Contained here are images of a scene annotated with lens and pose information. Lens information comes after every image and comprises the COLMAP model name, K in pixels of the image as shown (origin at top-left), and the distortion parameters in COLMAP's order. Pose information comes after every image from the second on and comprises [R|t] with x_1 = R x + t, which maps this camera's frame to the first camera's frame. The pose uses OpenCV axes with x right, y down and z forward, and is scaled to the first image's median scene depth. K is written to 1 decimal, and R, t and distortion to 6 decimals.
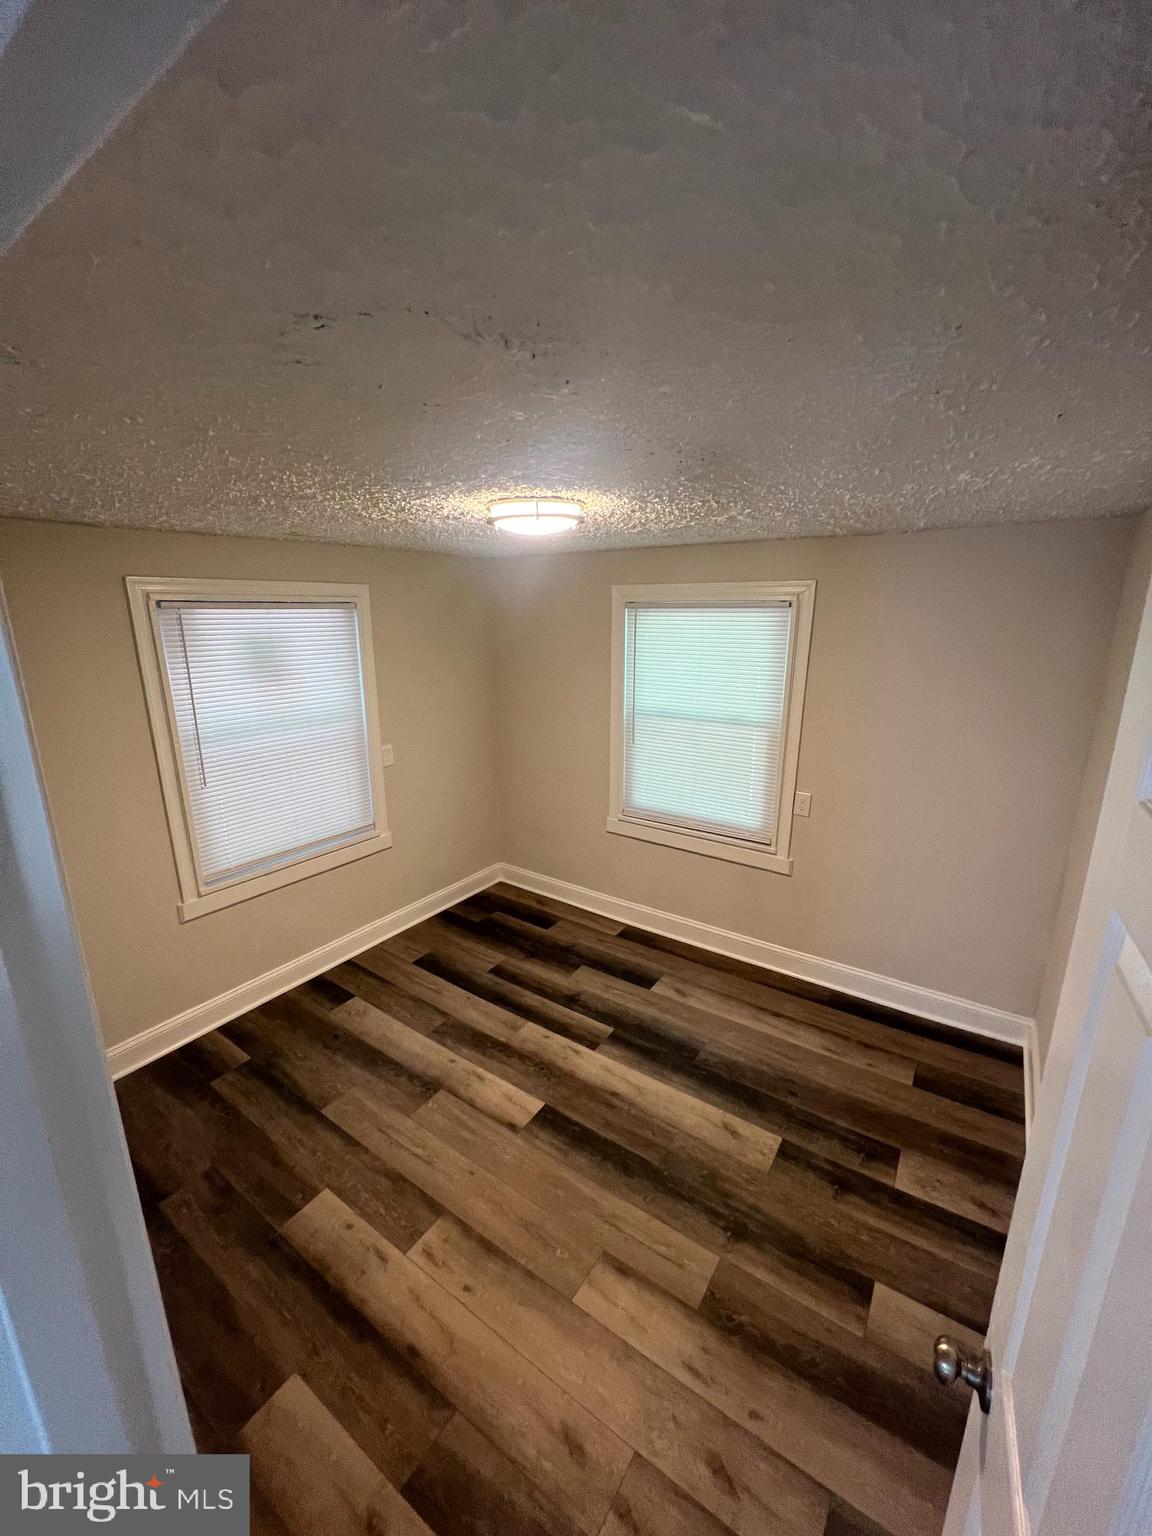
lens RADIAL K [[613.4, 0, 576.7], [0, 613.4, 765.0], [0, 0, 1]] dist [-0.001948, 0.000651]
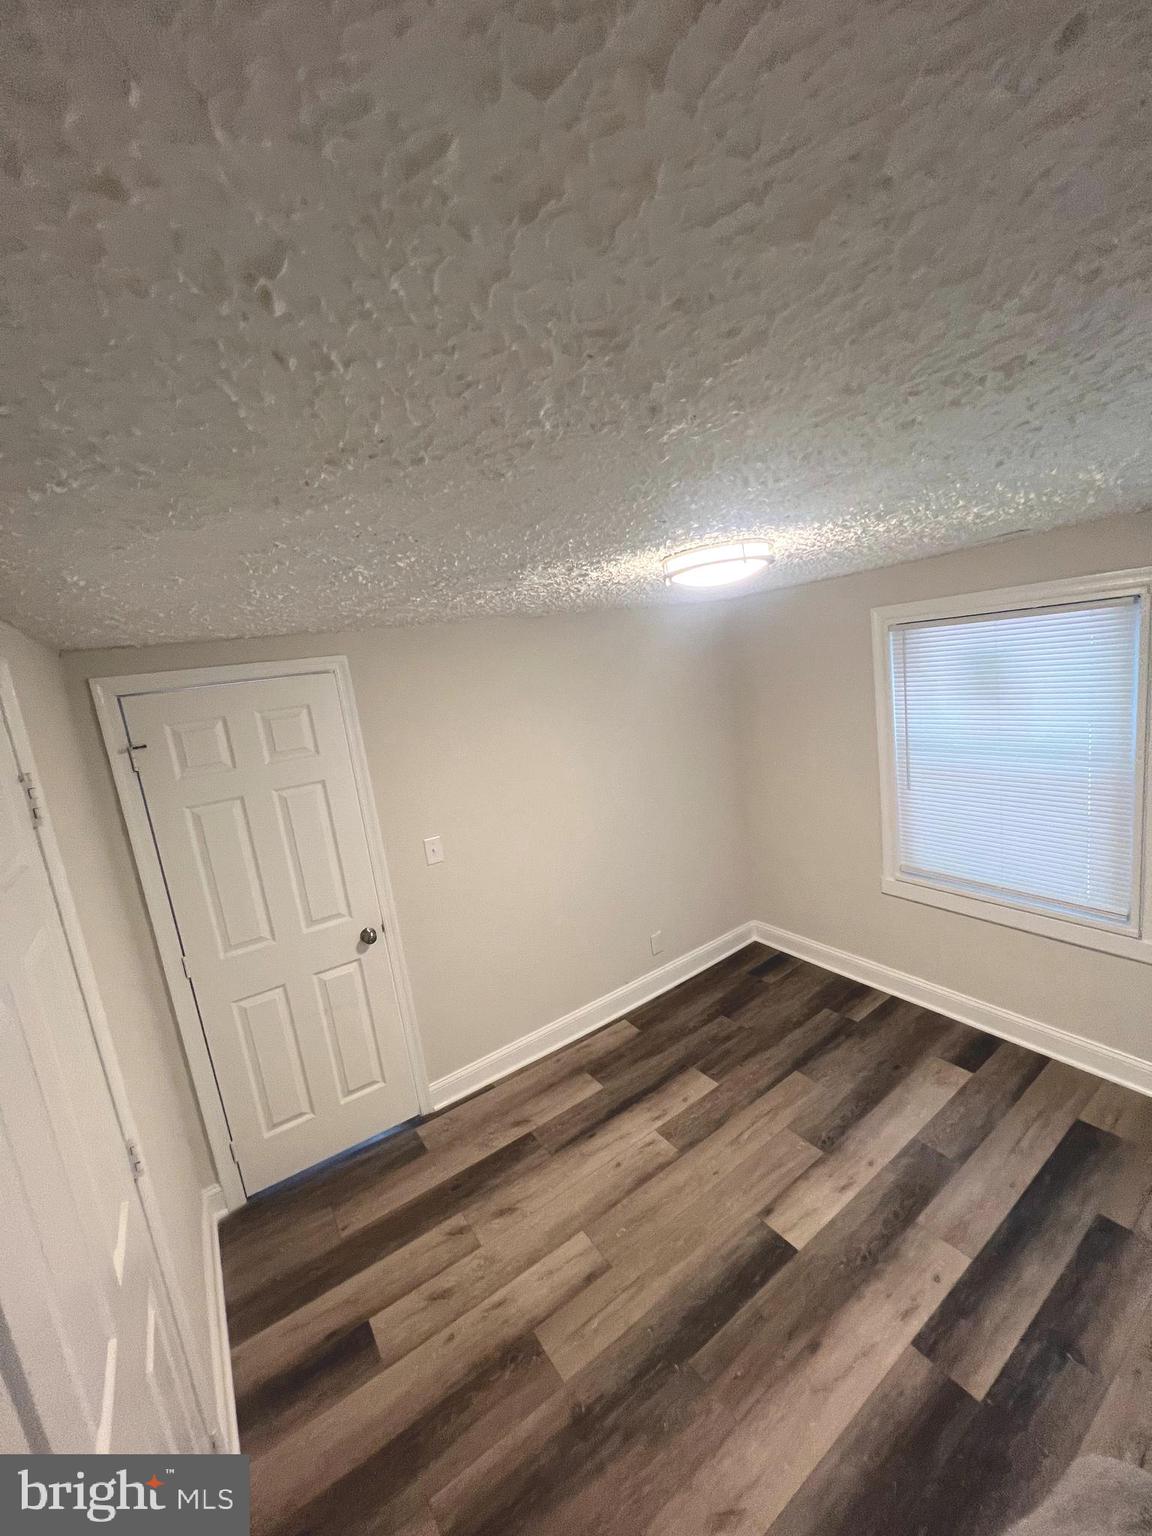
lens RADIAL K [[613.4, 0, 576.7], [0, 613.4, 765.0], [0, 0, 1]] dist [-0.001948, 0.000651]
pose [[-0.363655, 0.204096, -0.908900, 0.735037], [-0.099754, 0.961560, 0.255833, -0.275665], [0.926177, 0.183702, -0.329316, 0.964067]]
